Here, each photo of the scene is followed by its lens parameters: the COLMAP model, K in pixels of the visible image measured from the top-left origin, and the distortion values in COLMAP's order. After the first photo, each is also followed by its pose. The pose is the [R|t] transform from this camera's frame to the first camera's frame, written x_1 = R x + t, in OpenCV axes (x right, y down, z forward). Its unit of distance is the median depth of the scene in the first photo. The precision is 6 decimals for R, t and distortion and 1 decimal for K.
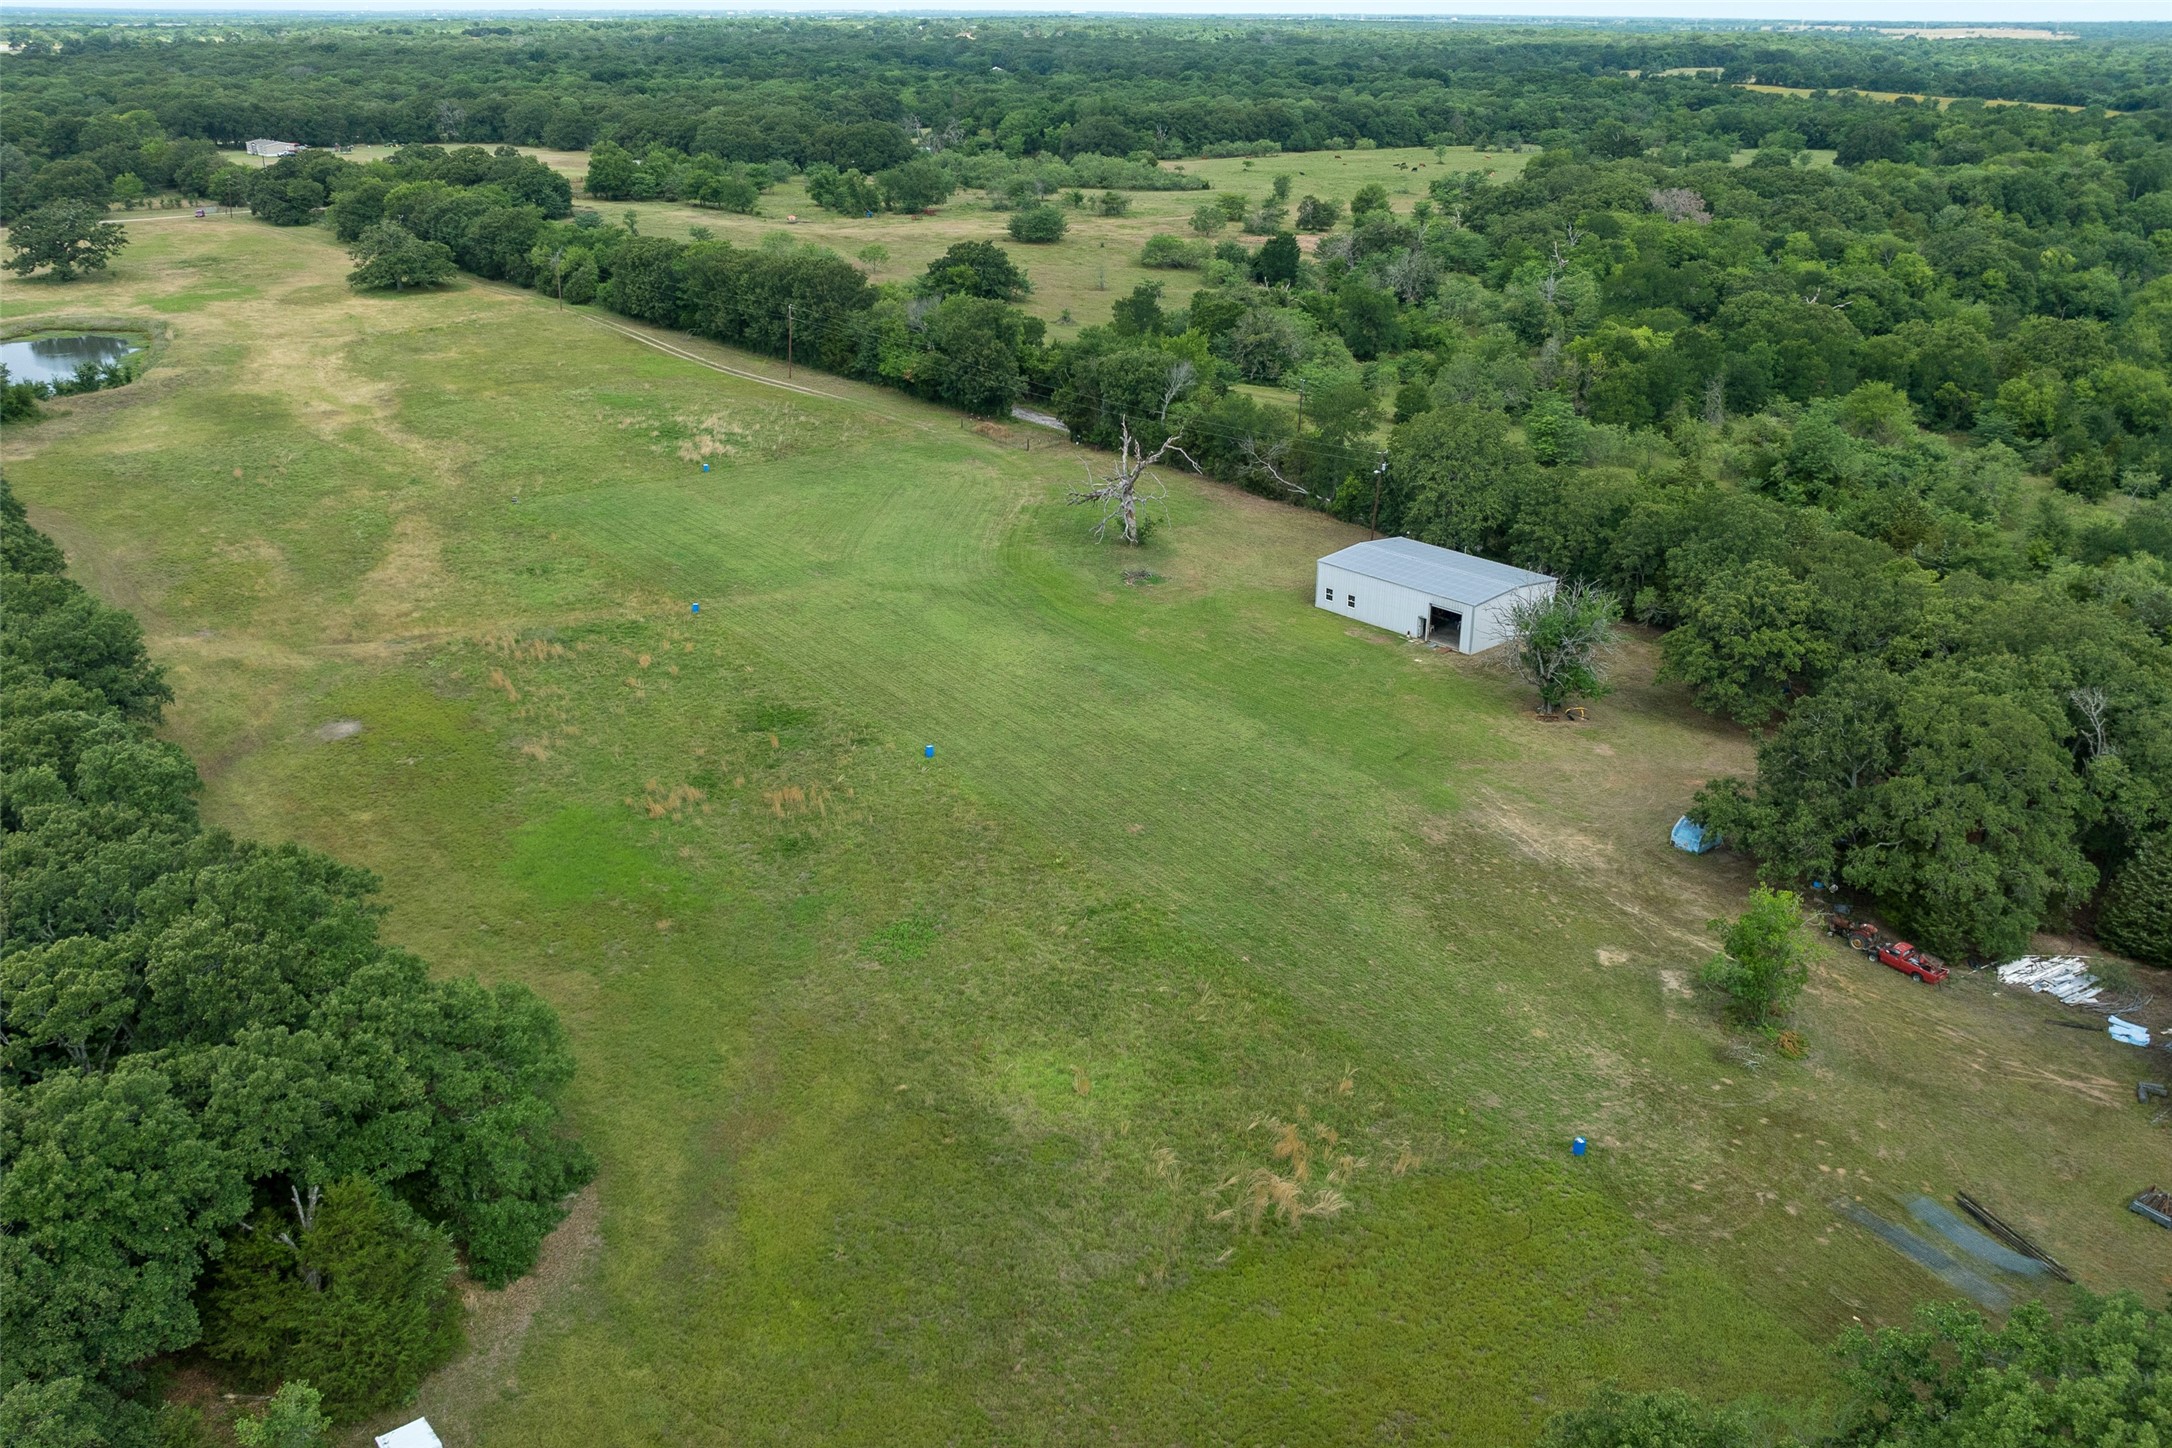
lens RADIAL K [[1797.3, 0, 1088.2], [0, 1797.3, 713.0], [0, 0, 1]] dist [-0.019606, -0.002950]
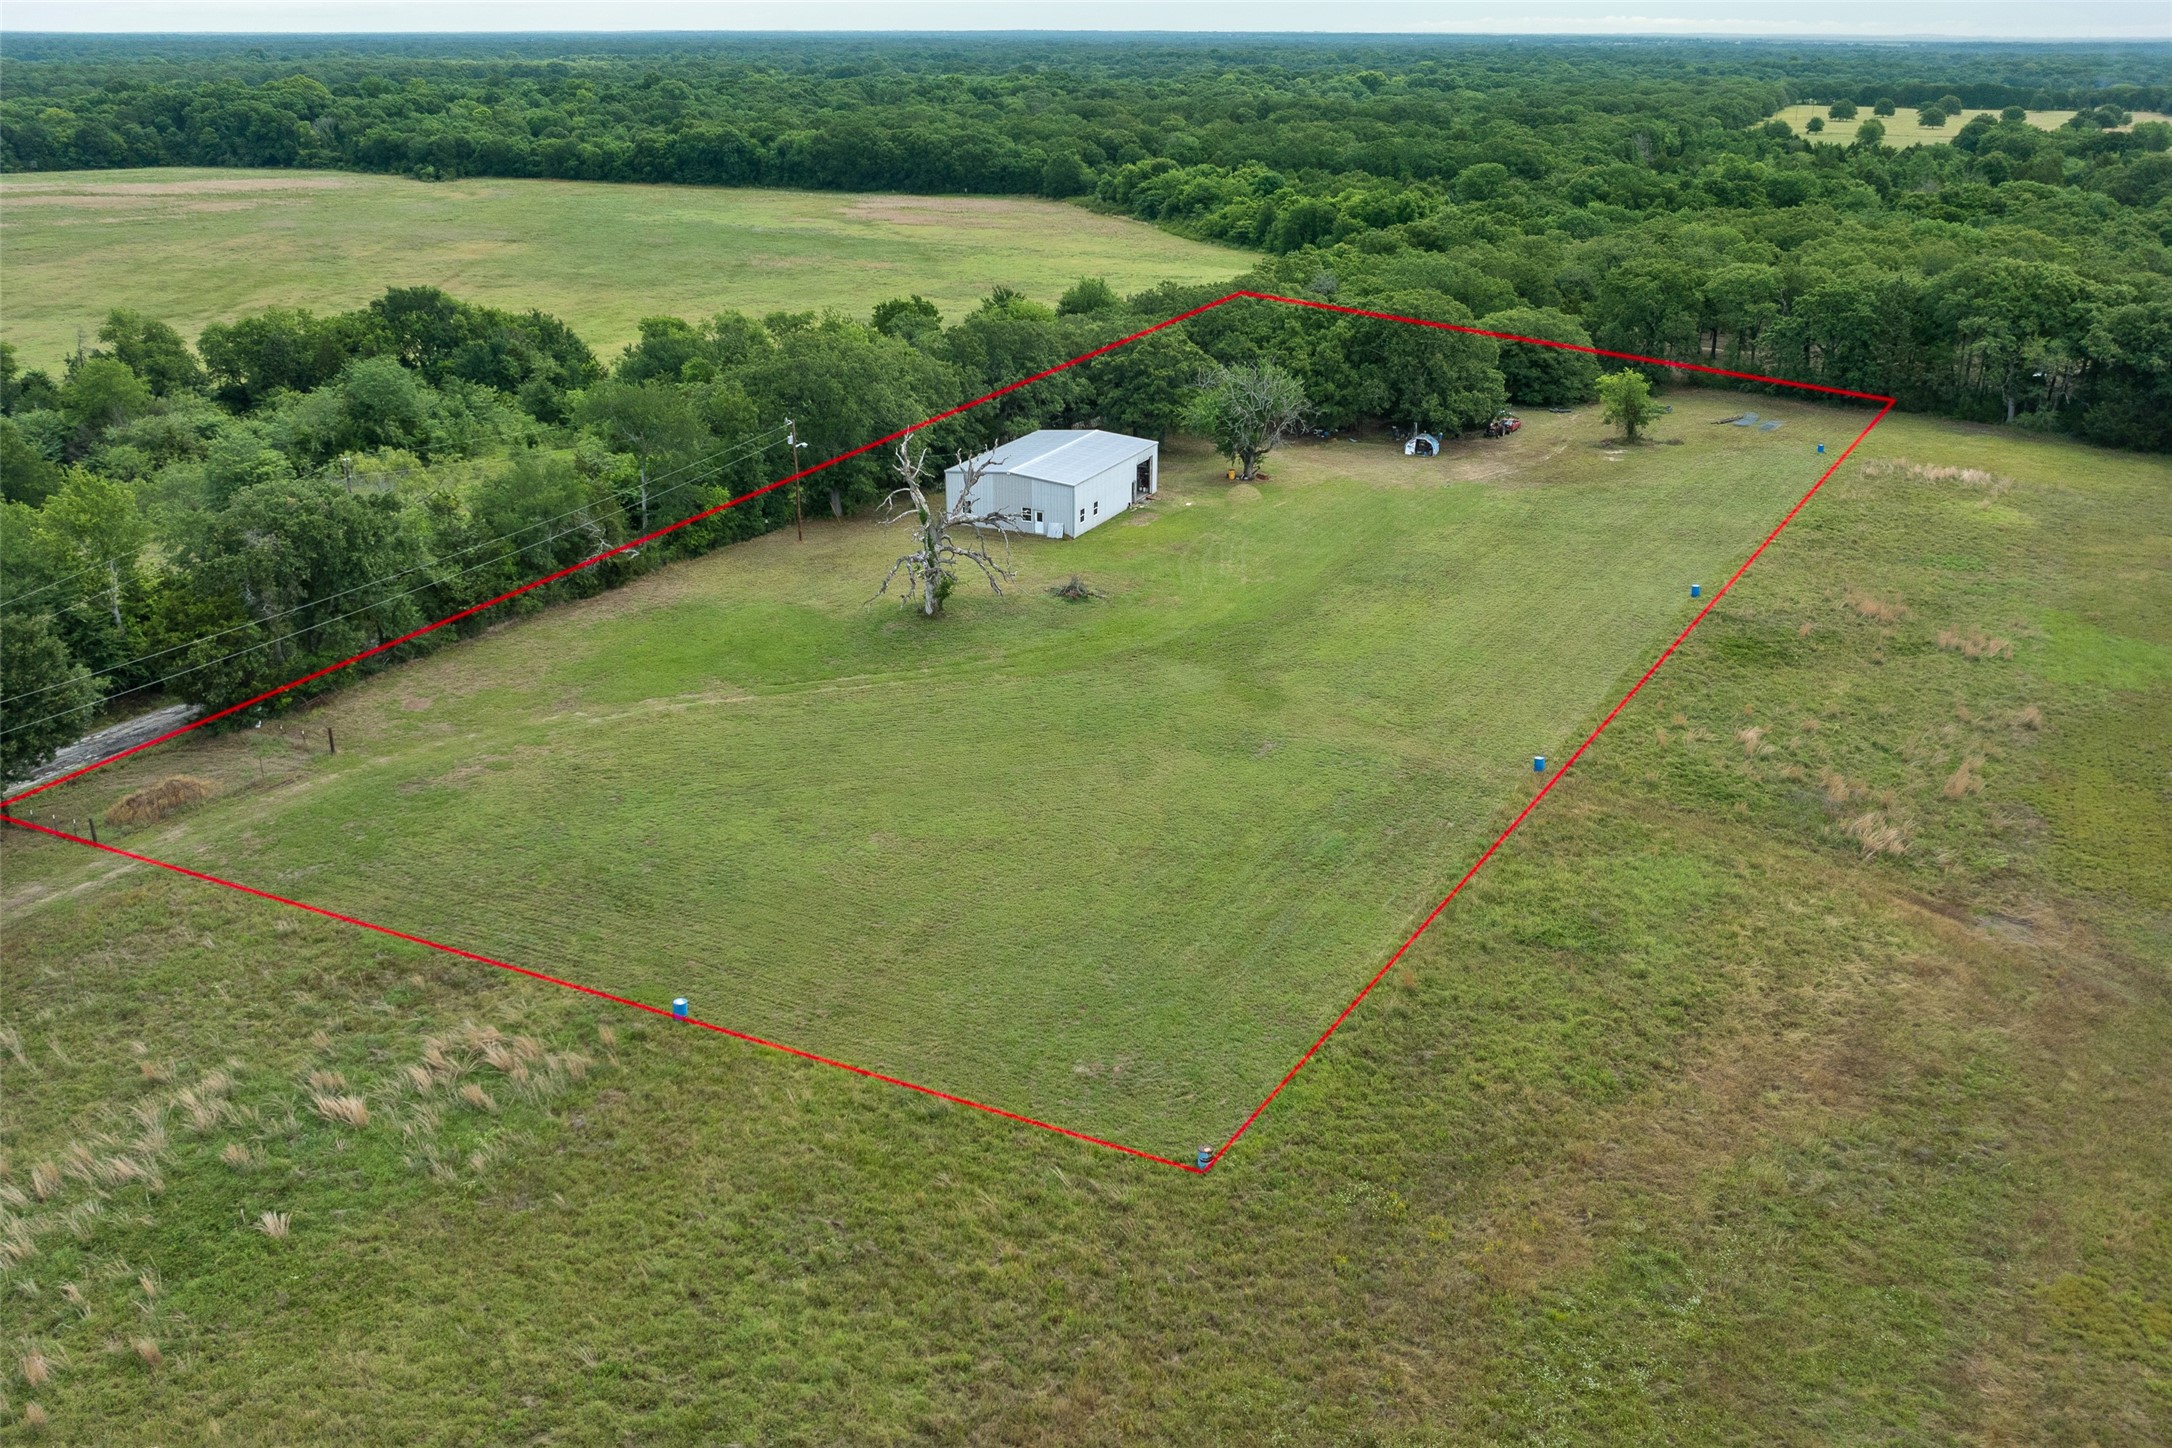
lens RADIAL K [[1797.3, 0, 1100.2], [0, 1797.3, 712.4], [0, 0, 1]] dist [-0.019606, -0.002950]
pose [[-0.422373, -0.325924, 0.845798, -0.765787], [0.322948, 0.817771, 0.476398, -0.475883], [-0.846939, 0.474367, -0.240148, 1.459256]]
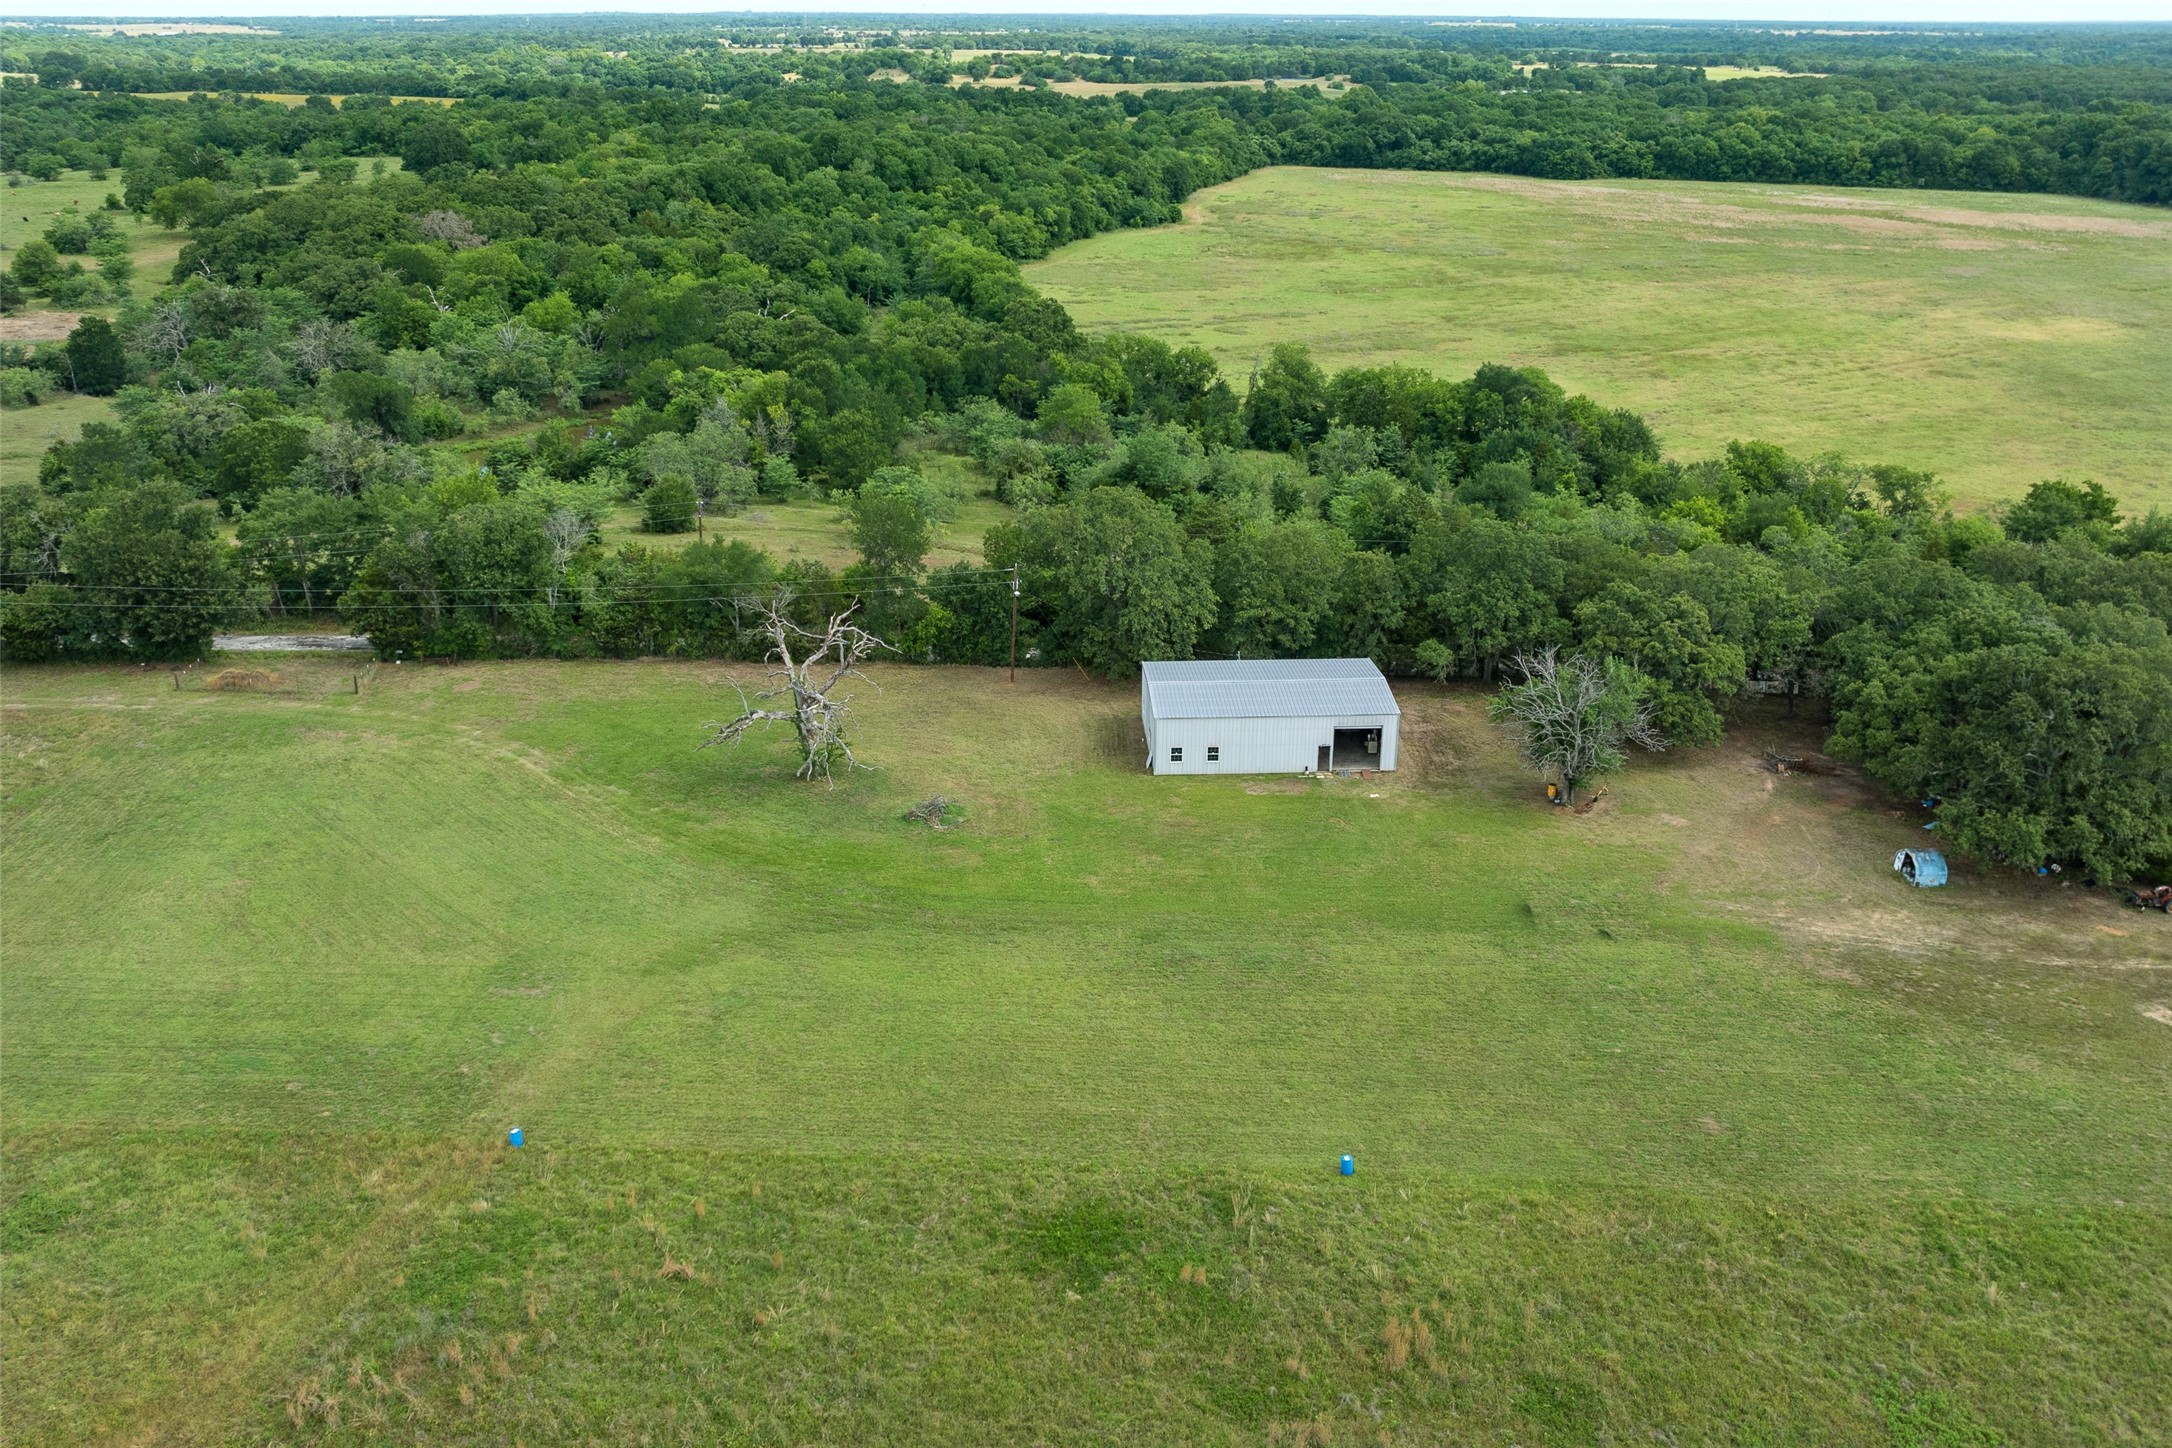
lens RADIAL K [[1797.3, 0, 1093.5], [0, 1797.3, 722.2], [0, 0, 1]] dist [-0.019606, -0.002950]
pose [[0.619012, -0.290527, 0.729670, -0.535782], [0.285295, 0.948779, 0.135739, -0.229405], [-0.731732, 0.124147, 0.670191, 0.576790]]
